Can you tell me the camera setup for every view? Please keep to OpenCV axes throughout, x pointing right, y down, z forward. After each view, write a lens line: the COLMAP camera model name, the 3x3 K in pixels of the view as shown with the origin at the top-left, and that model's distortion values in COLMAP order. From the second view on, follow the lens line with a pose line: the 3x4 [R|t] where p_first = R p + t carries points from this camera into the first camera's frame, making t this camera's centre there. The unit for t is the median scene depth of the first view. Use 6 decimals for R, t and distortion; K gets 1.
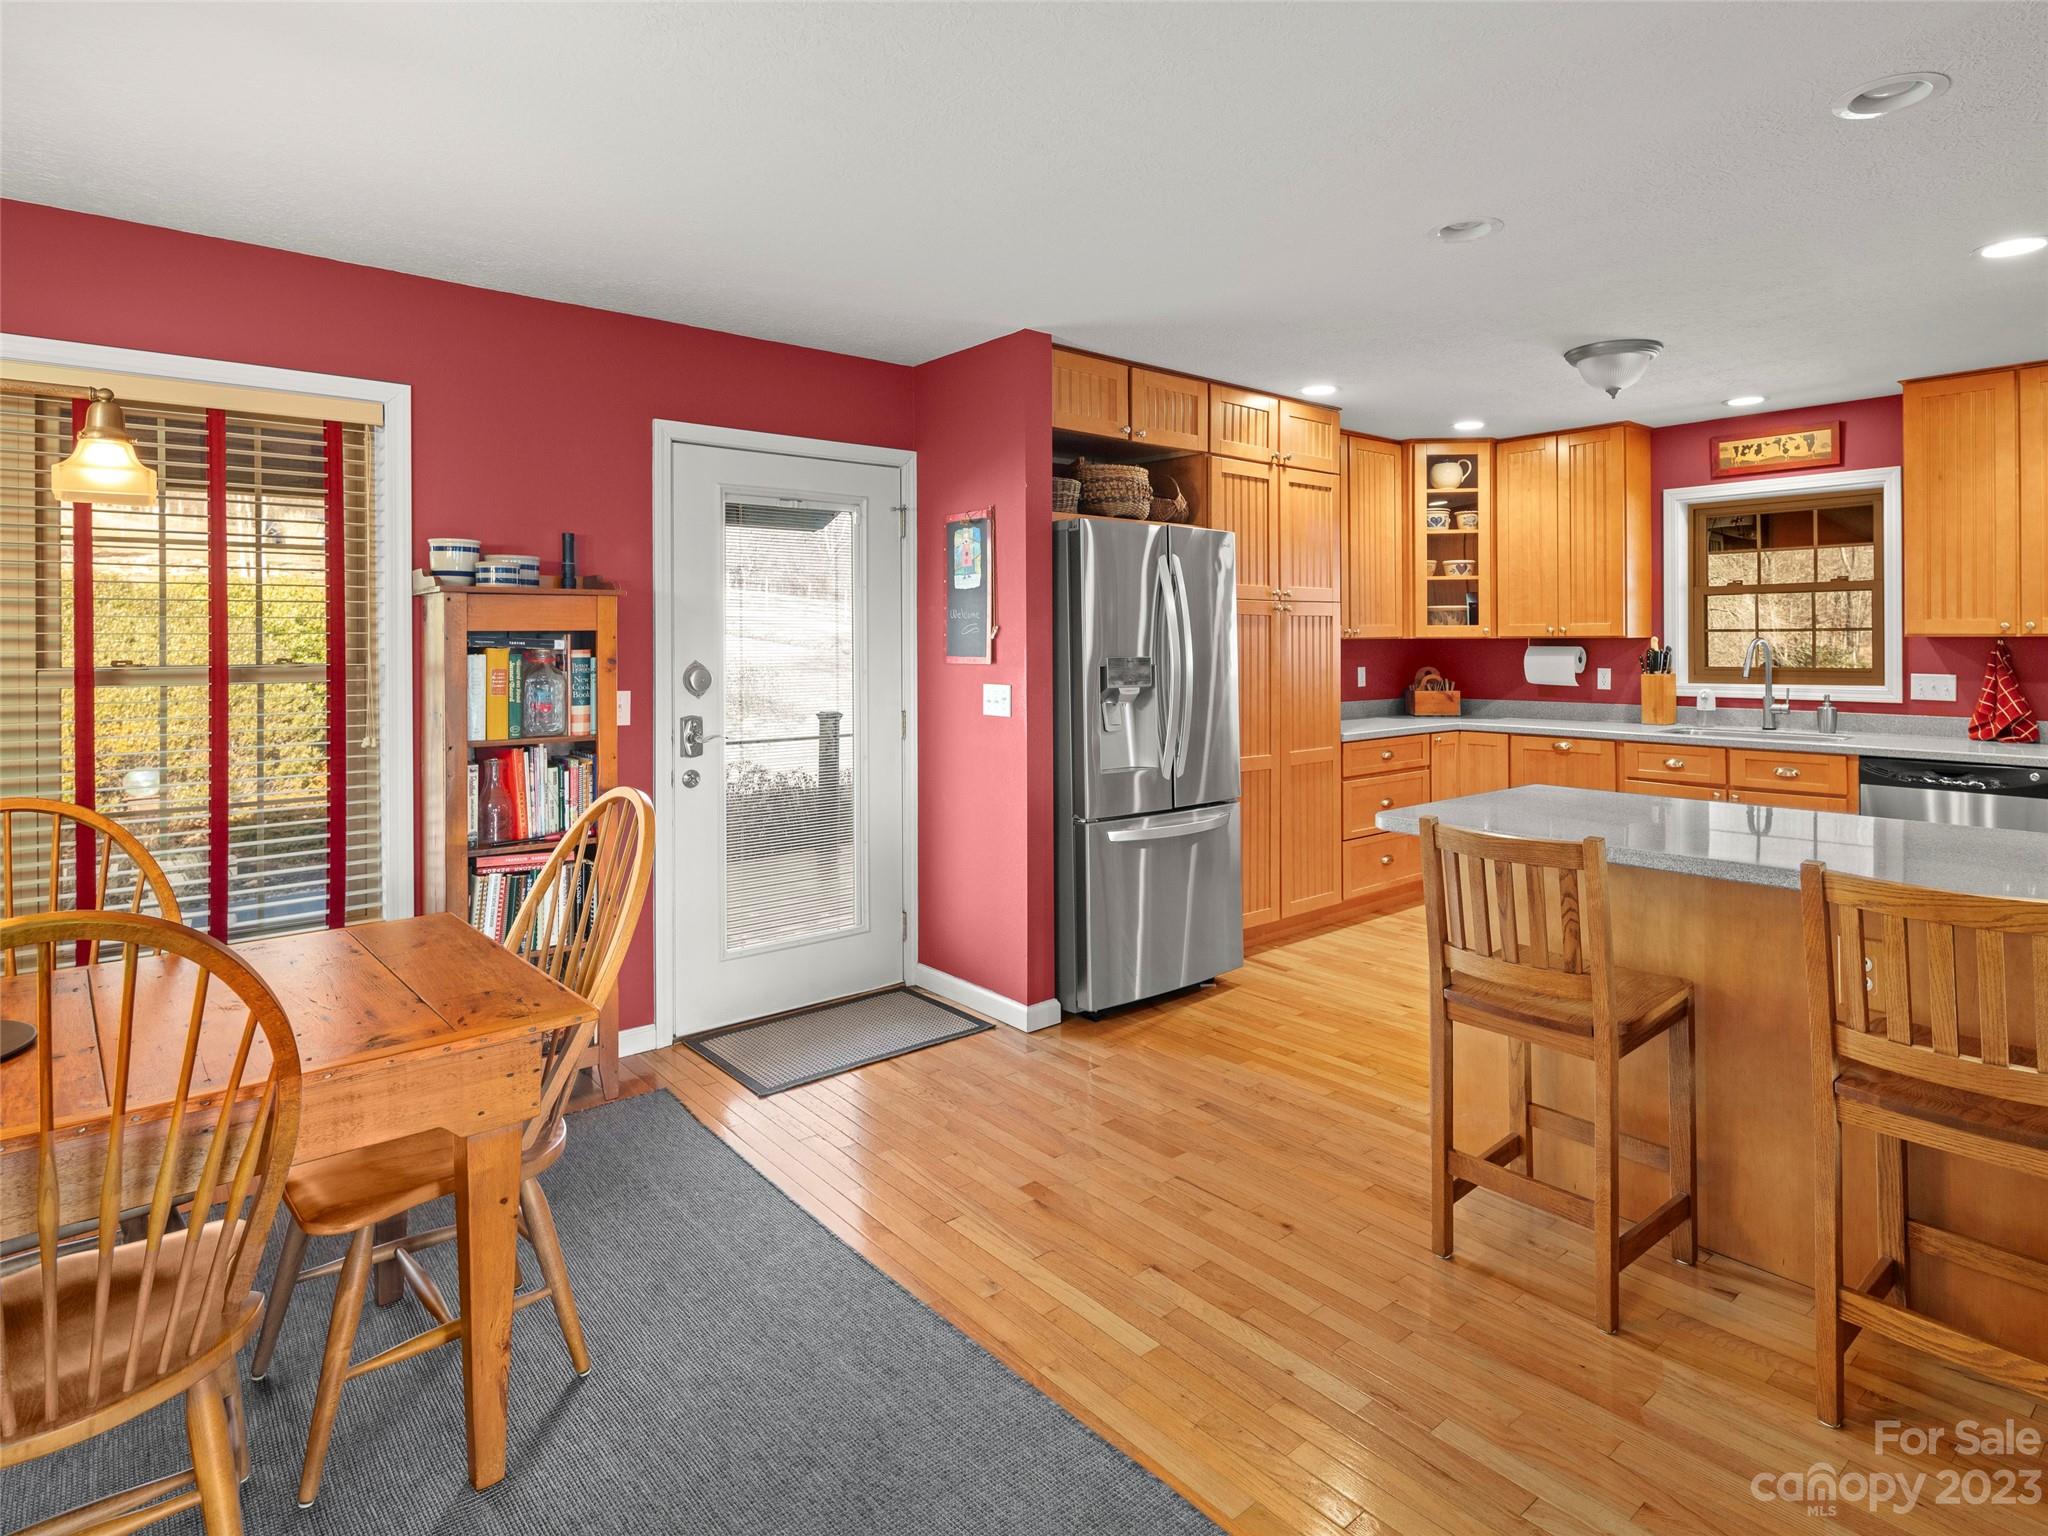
lens RADIAL K [[1123.6, 0, 1079.8], [0, 1123.6, 639.7], [0, 0, 1]] dist [0.011291, -0.007693]
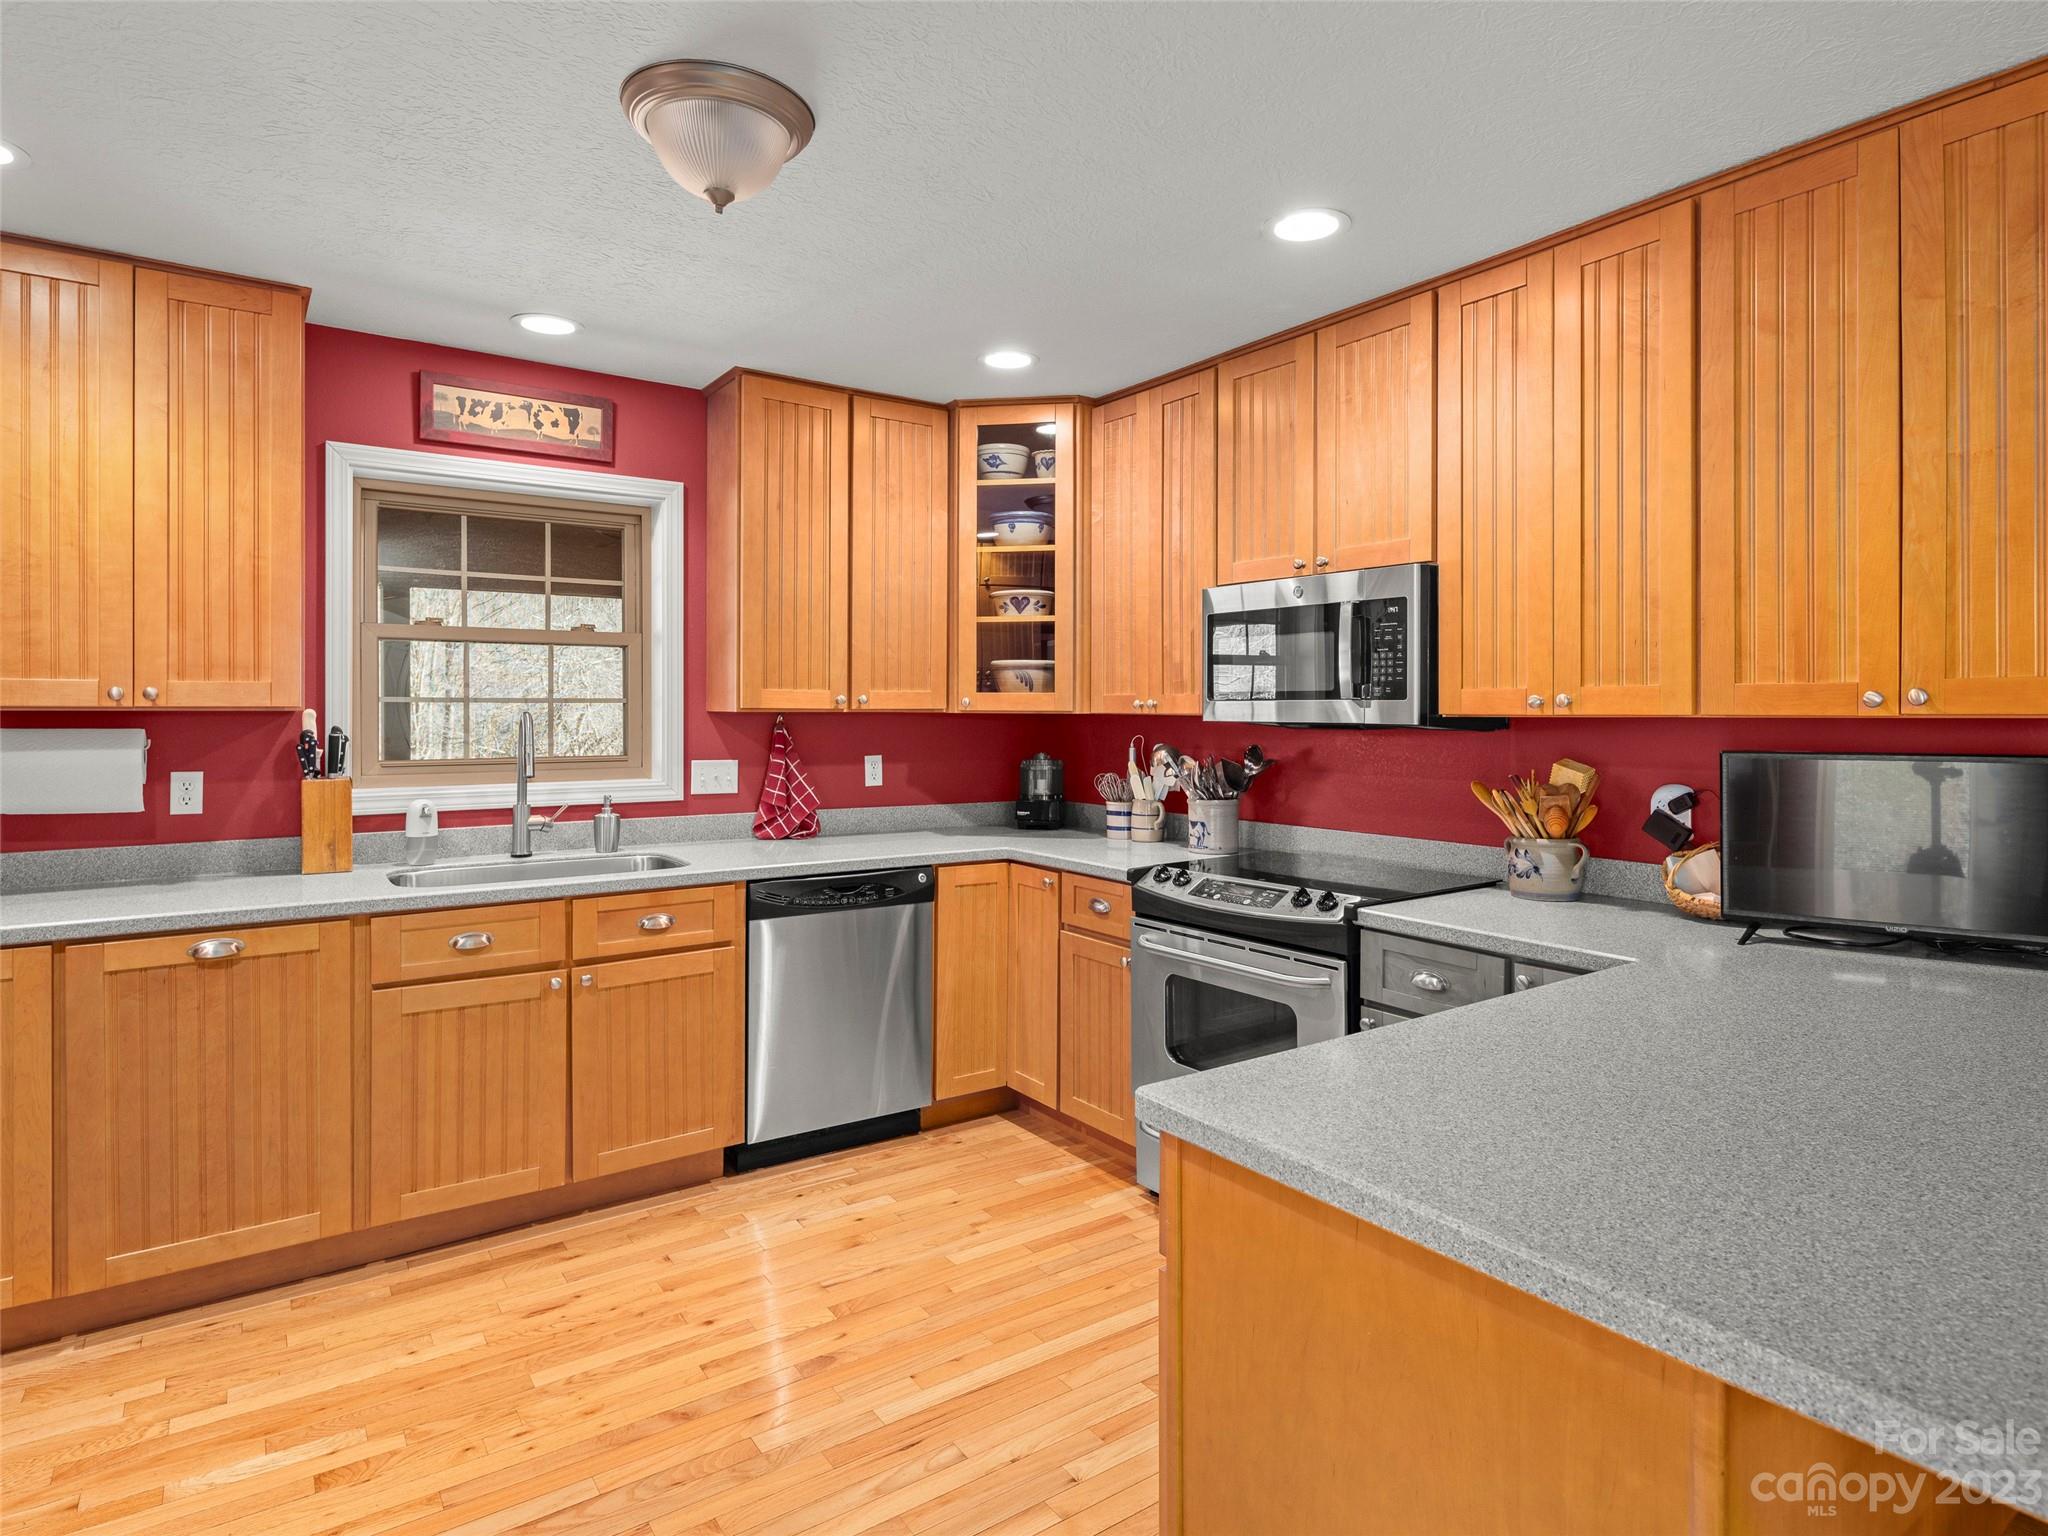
lens RADIAL K [[1123.6, 0, 1011.0], [0, 1123.6, 706.2], [0, 0, 1]] dist [0.011291, -0.007693]
pose [[0.115983, 0.007473, 0.993223, 0.014415], [-0.003830, 0.999968, -0.007076, -0.001627], [-0.993244, -0.002983, 0.116008, 0.750309]]
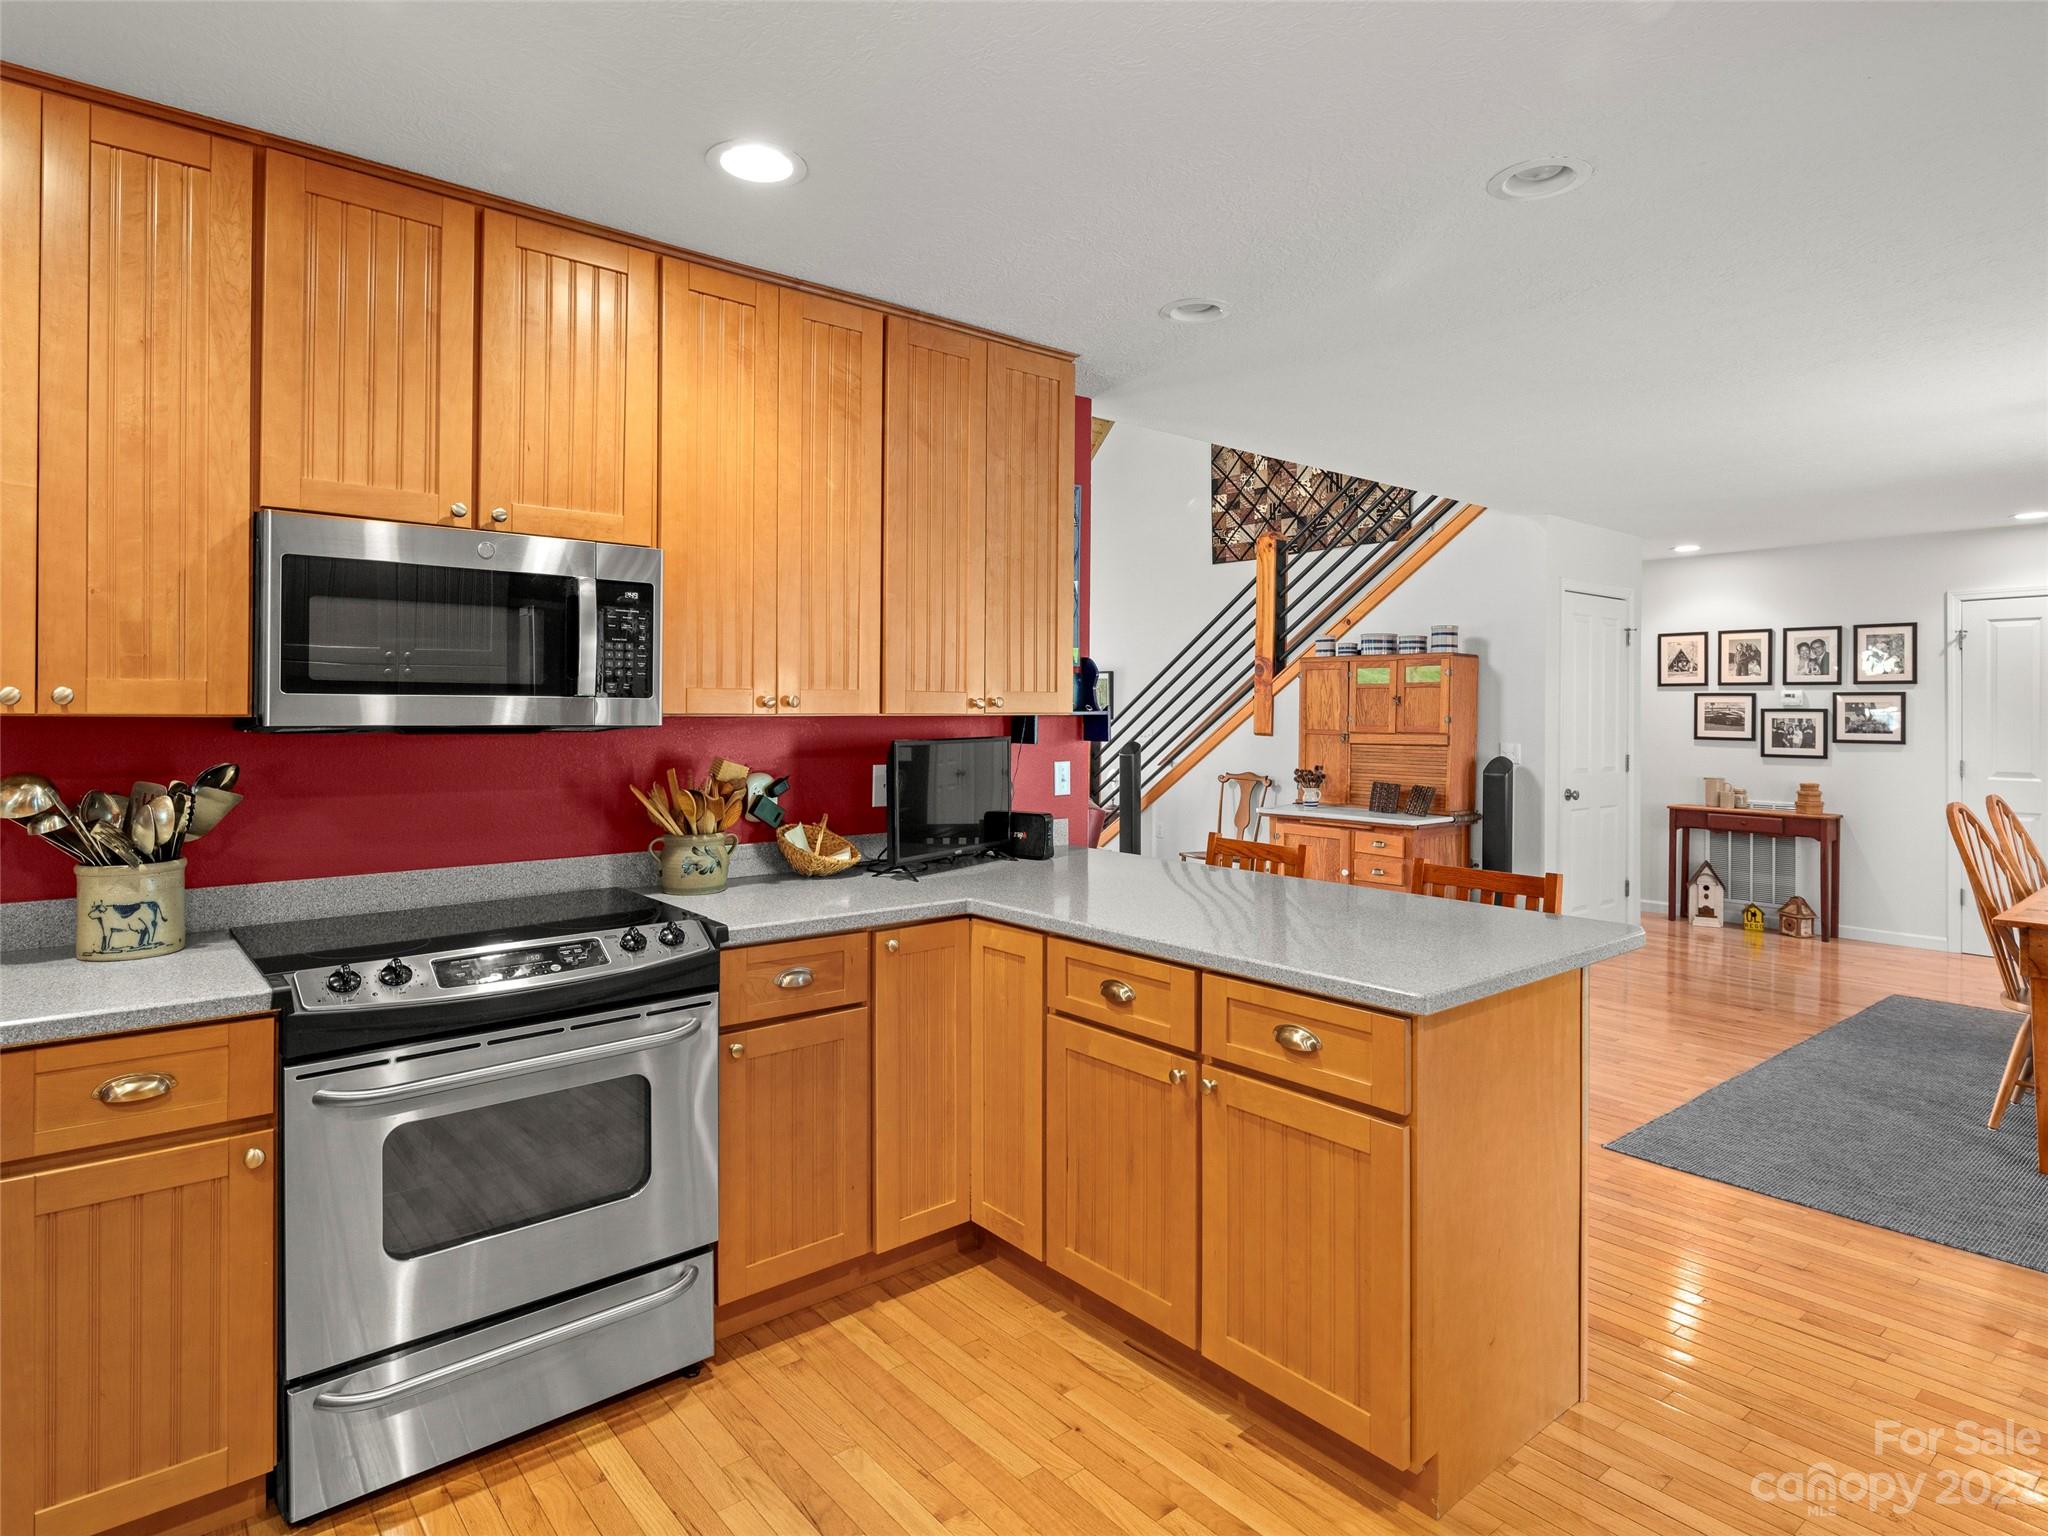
lens RADIAL K [[1123.6, 0, 975.4], [0, 1123.6, 719.9], [0, 0, 1]] dist [0.011291, -0.007693]
pose [[-0.998210, 0.004374, 0.059653, 0.436341], [0.004400, 0.999990, 0.000300, 0.000790], [-0.059651, 0.000562, -0.998219, 1.132280]]
